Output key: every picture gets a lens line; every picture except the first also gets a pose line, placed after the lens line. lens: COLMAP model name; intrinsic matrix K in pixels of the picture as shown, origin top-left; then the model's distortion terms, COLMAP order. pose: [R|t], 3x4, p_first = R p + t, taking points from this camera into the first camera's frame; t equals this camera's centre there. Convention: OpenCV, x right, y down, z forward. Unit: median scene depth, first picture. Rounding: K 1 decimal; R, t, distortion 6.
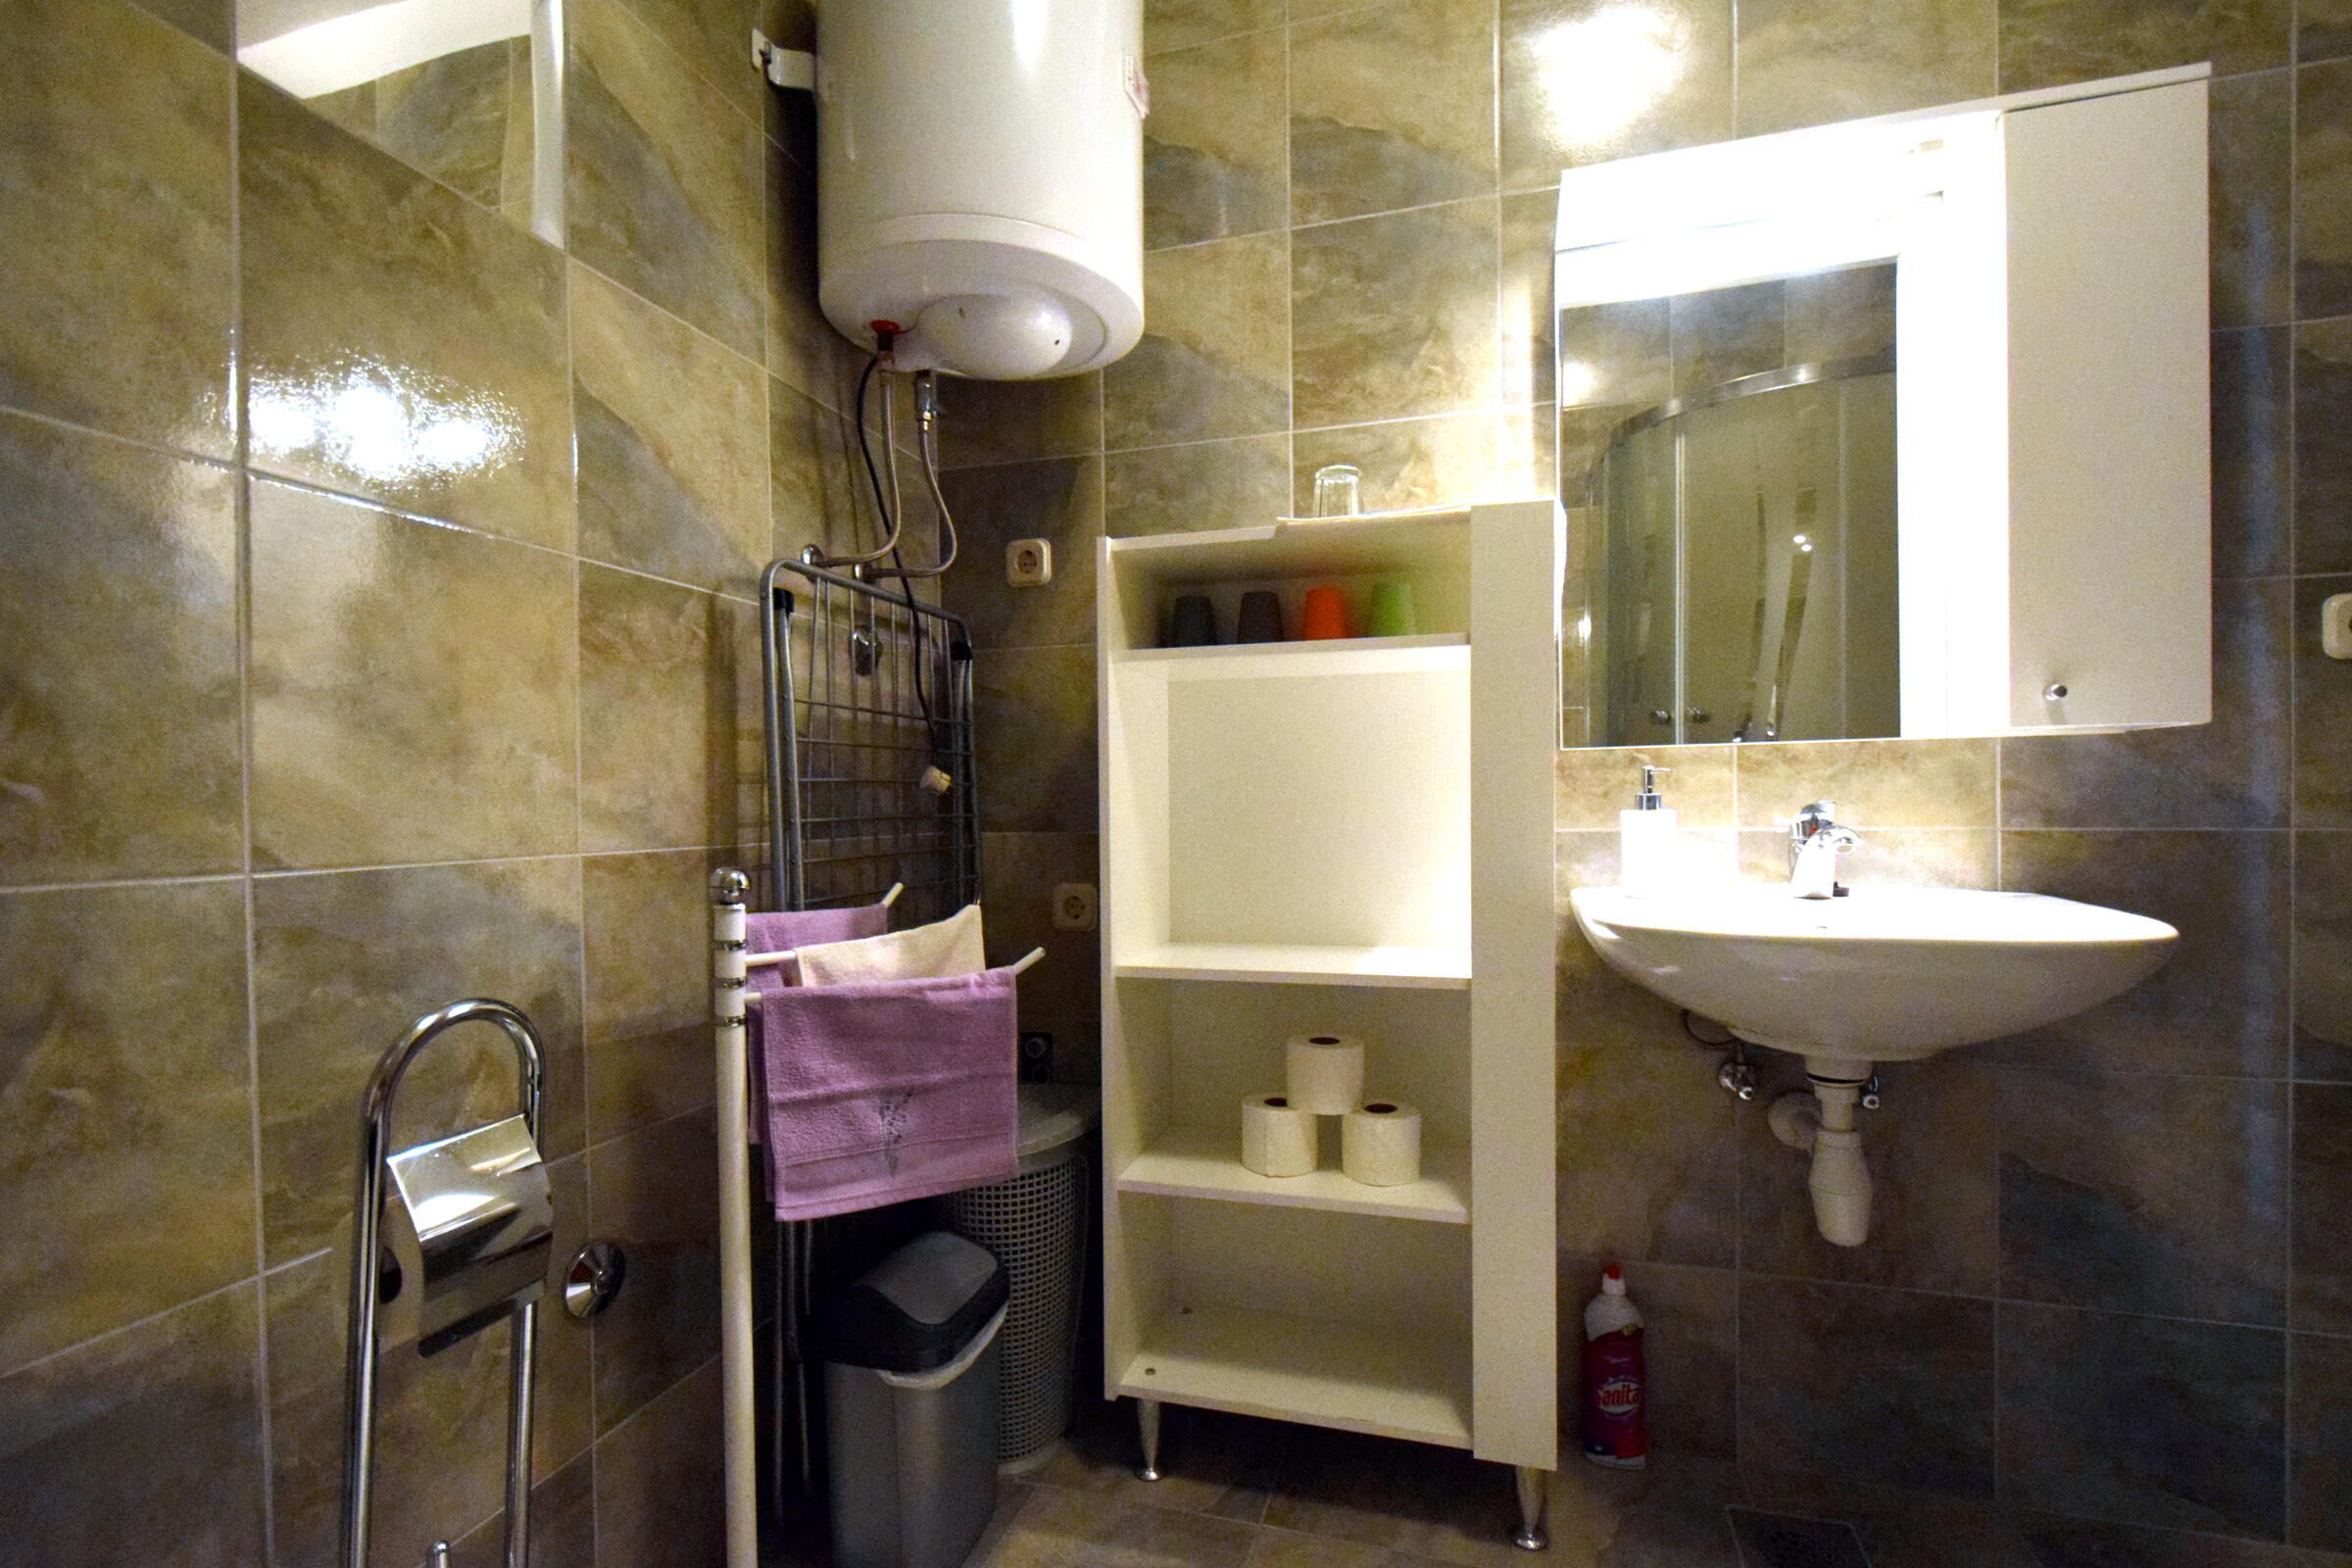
lens RADIAL K [[1063.1, 0, 1187.0], [0, 1063.1, 821.1], [0, 0, 1]] dist [0.011738, -0.011400]
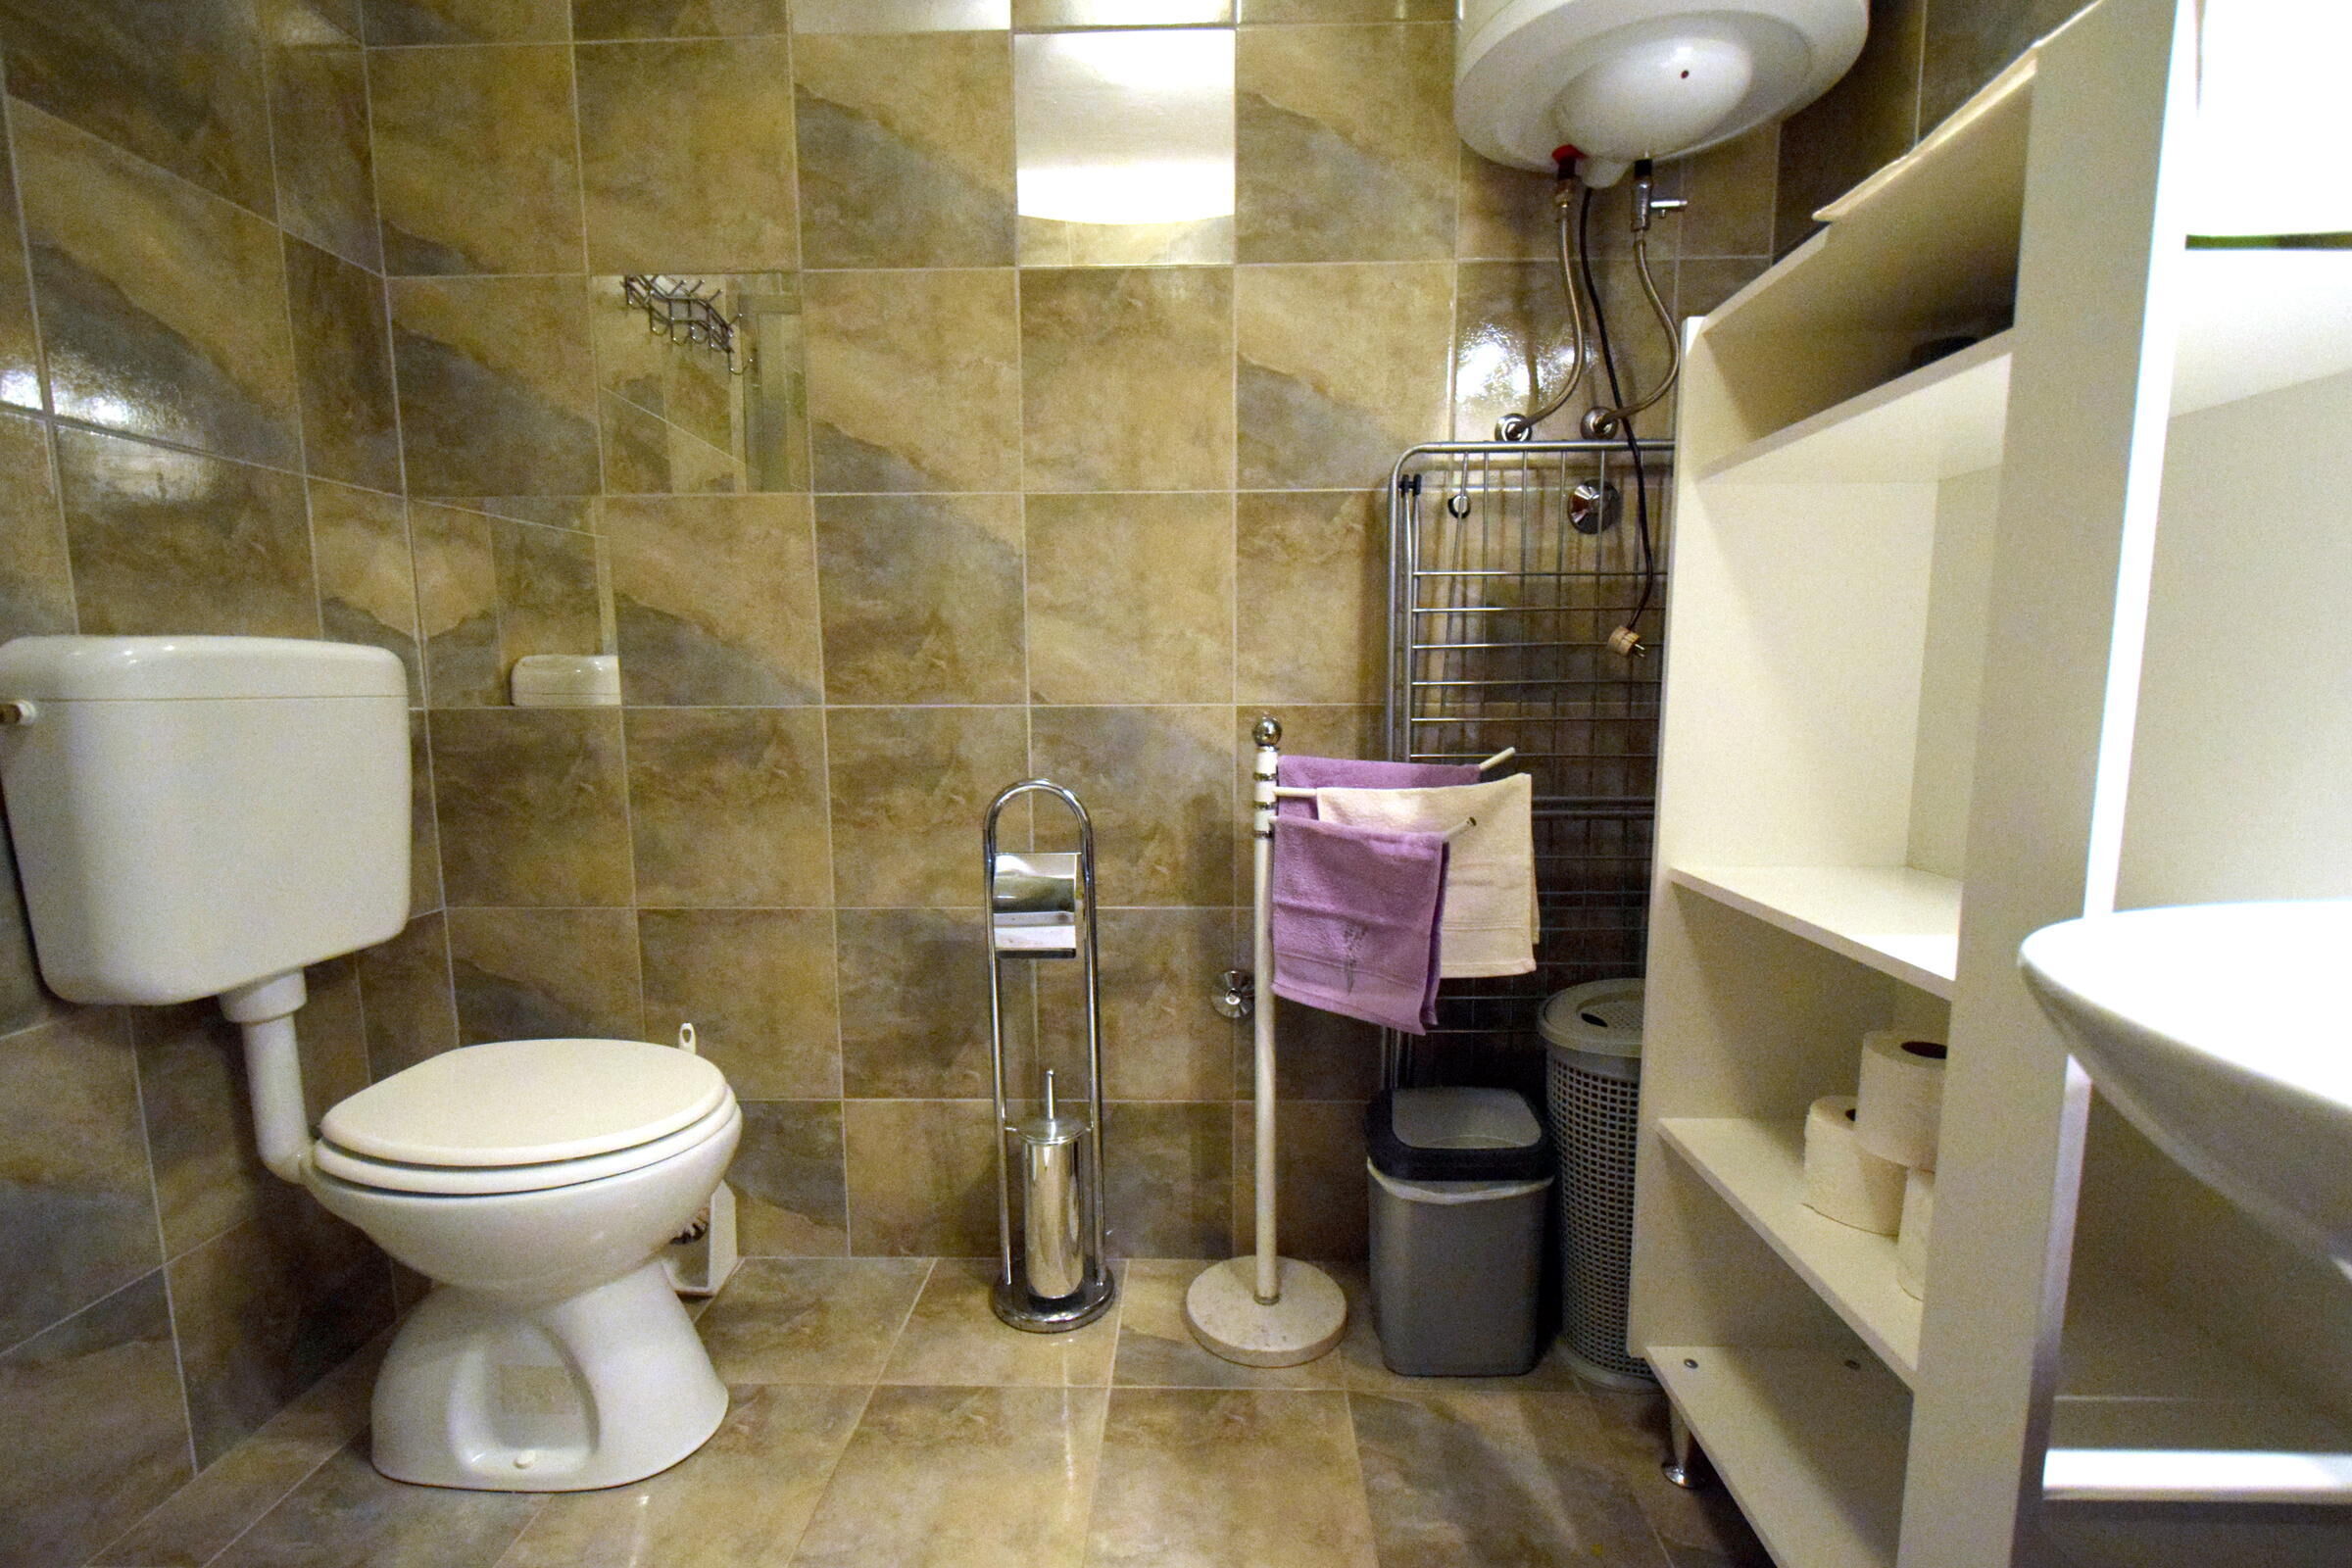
lens RADIAL K [[1044.4, 0, 1184.7], [0, 1044.4, 819.8], [0, 0, 1]] dist [0.007368, -0.008956]
pose [[0.263188, 0.133158, -0.955511, 0.757884], [-0.015356, 0.990882, 0.133857, -0.001815], [0.964622, -0.020556, 0.262833, 0.550143]]
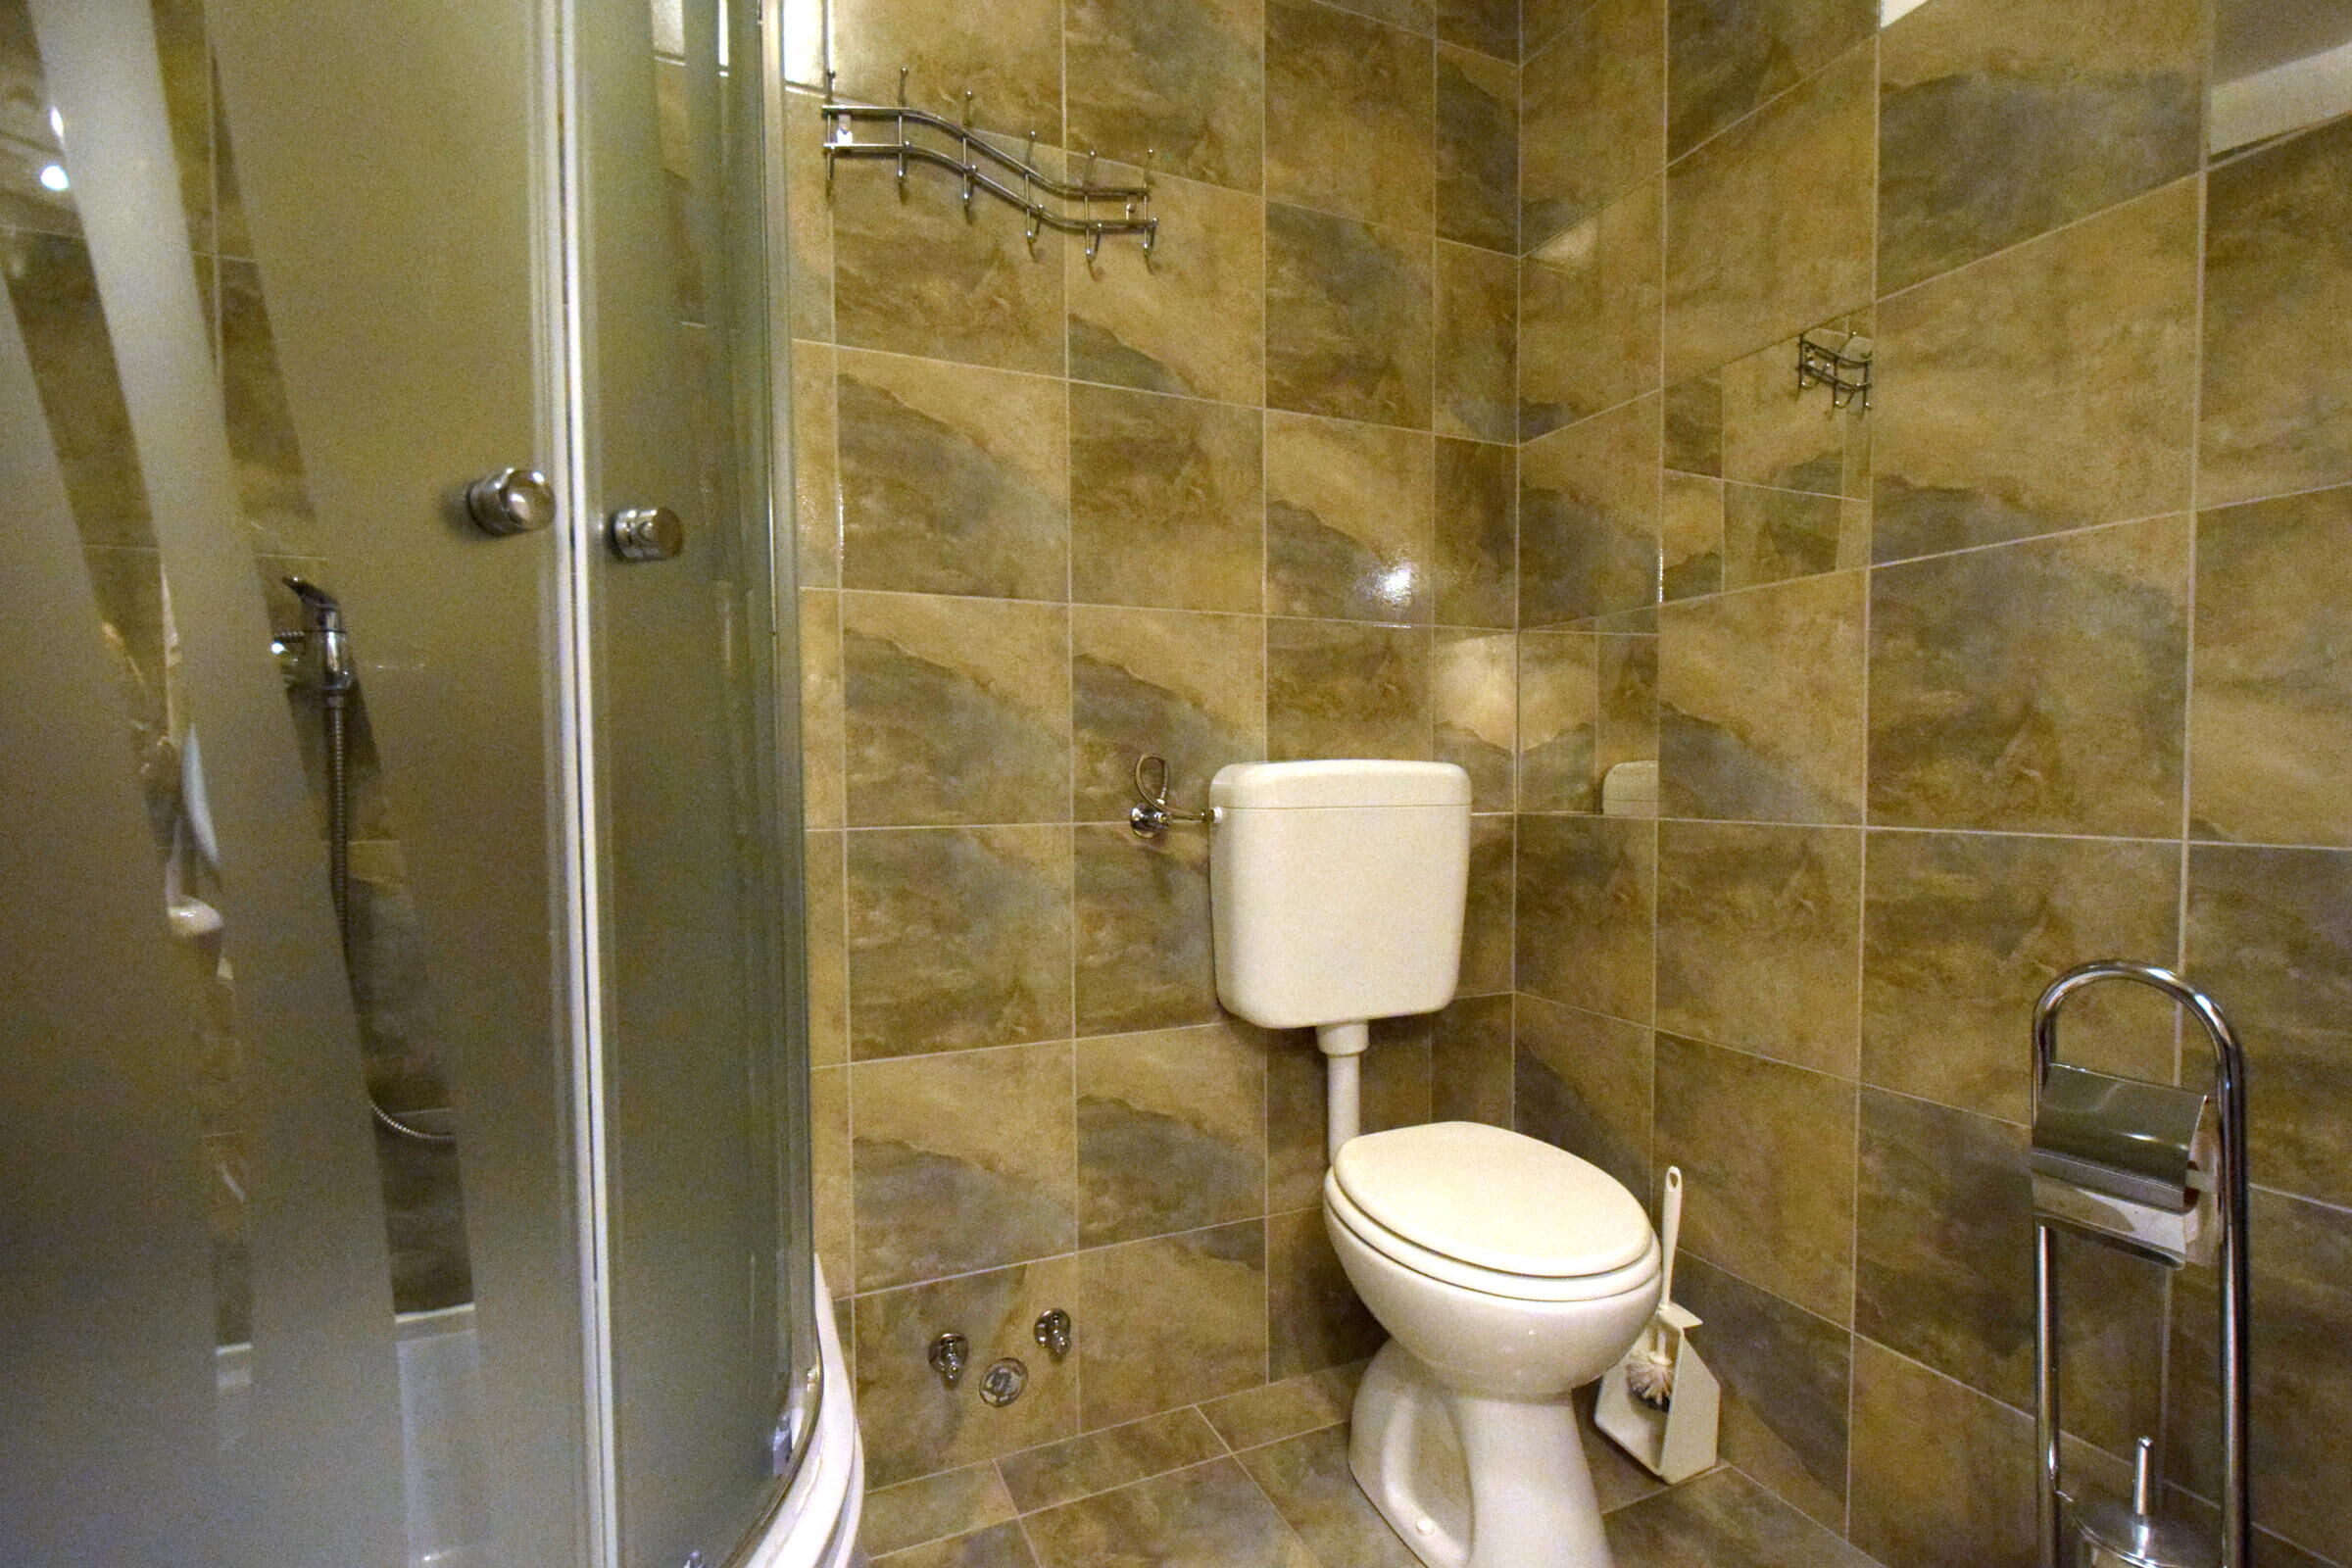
lens RADIAL K [[1096.1, 0, 1187.6], [0, 1096.1, 819.5], [0, 0, 1]] dist [0.014733, -0.010701]
pose [[-0.760158, 0.042137, -0.648371, 0.587279], [0.002040, 0.998045, 0.062471, -0.040146], [0.649736, 0.046165, -0.758757, 0.870190]]
